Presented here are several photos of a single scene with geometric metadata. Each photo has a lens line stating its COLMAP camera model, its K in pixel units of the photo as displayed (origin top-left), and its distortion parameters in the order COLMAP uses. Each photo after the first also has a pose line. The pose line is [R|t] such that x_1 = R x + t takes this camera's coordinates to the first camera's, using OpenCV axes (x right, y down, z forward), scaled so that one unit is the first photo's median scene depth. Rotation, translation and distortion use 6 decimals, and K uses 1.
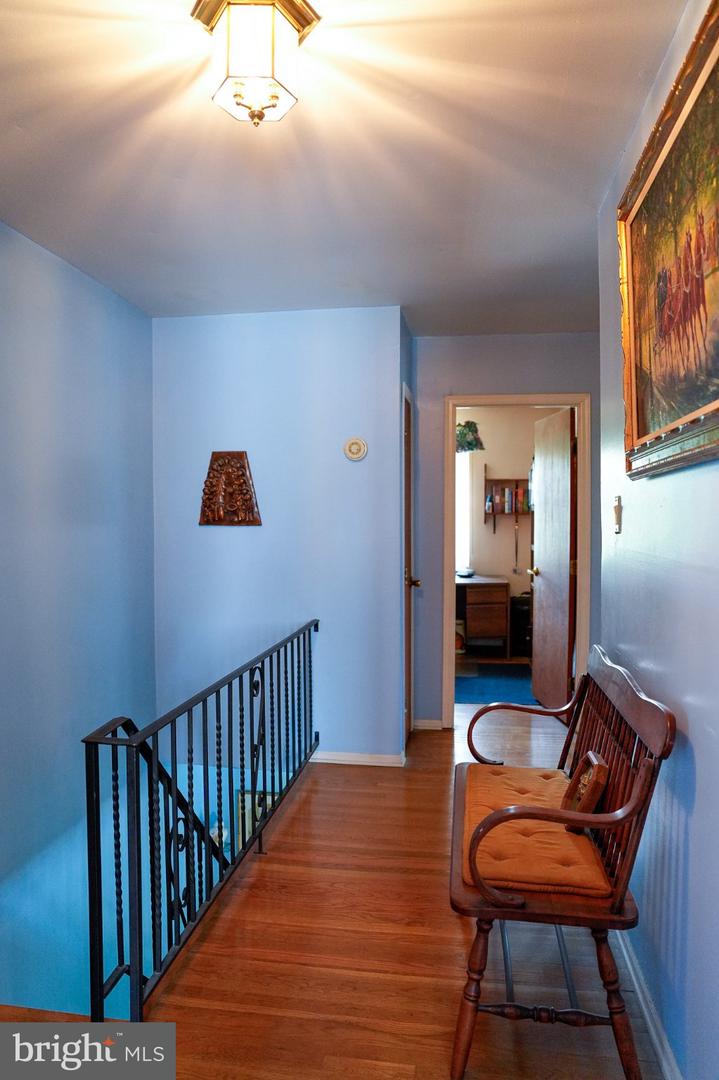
lens RADIAL K [[766.9, 0, 357.8], [0, 766.9, 540.1], [0, 0, 1]] dist [-0.014555, 0.011430]
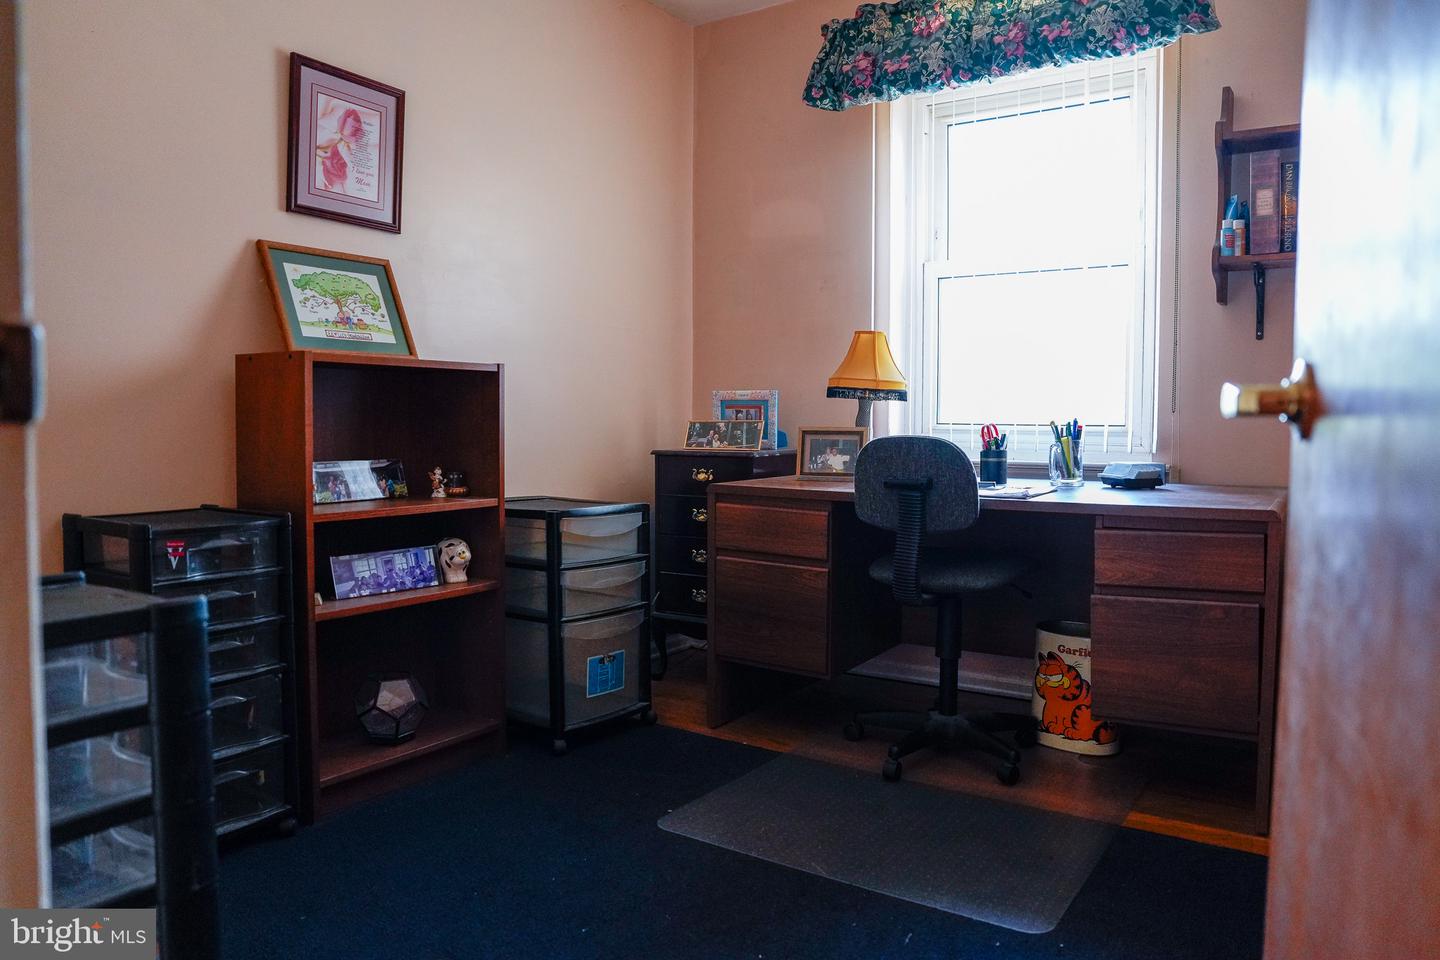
lens RADIAL K [[1022.5, 0, 721.7], [0, 1022.5, 478.3], [0, 0, 1]] dist [-0.014555, 0.011430]
pose [[0.910505, 0.028510, -0.412513, 0.157778], [-0.019933, 0.999487, 0.025081, 0.038449], [0.413016, -0.014613, 0.910606, 0.588634]]
